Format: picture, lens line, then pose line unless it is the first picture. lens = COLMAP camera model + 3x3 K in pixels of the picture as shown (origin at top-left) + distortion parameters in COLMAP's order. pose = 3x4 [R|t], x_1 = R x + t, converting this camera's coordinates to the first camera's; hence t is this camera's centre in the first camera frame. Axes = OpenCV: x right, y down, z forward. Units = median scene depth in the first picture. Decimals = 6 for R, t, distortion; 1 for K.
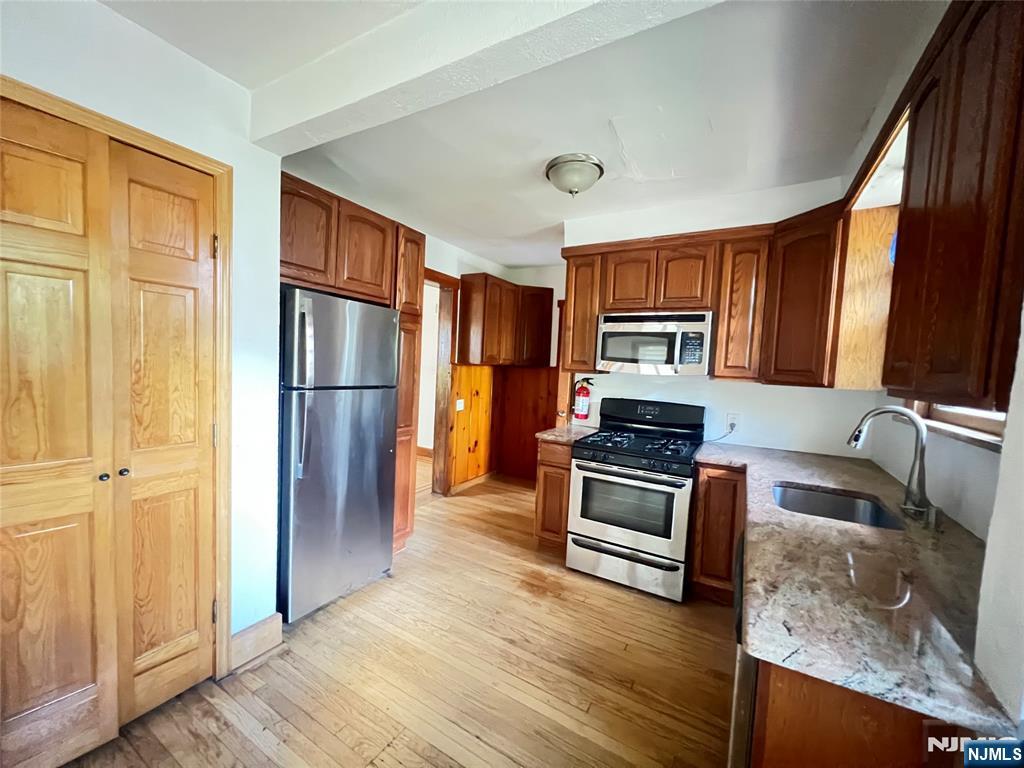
lens RADIAL K [[409.5, 0, 509.8], [0, 409.5, 390.0], [0, 0, 1]] dist [-0.000586, -0.000421]
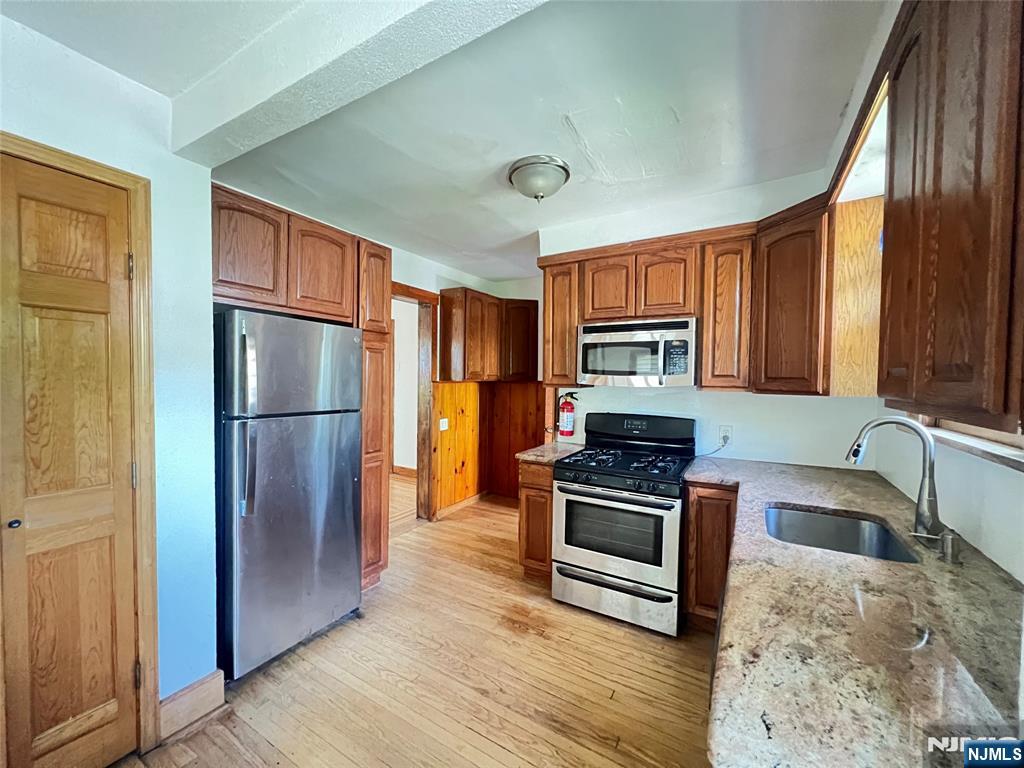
lens RADIAL K [[409.5, 0, 509.8], [0, 409.5, 389.7], [0, 0, 1]] dist [-0.000586, -0.000421]
pose [[0.999333, -0.035684, -0.007754, 0.098013], [0.035399, 0.998786, -0.034262, -0.013774], [0.008967, 0.033965, 0.999383, 0.091451]]
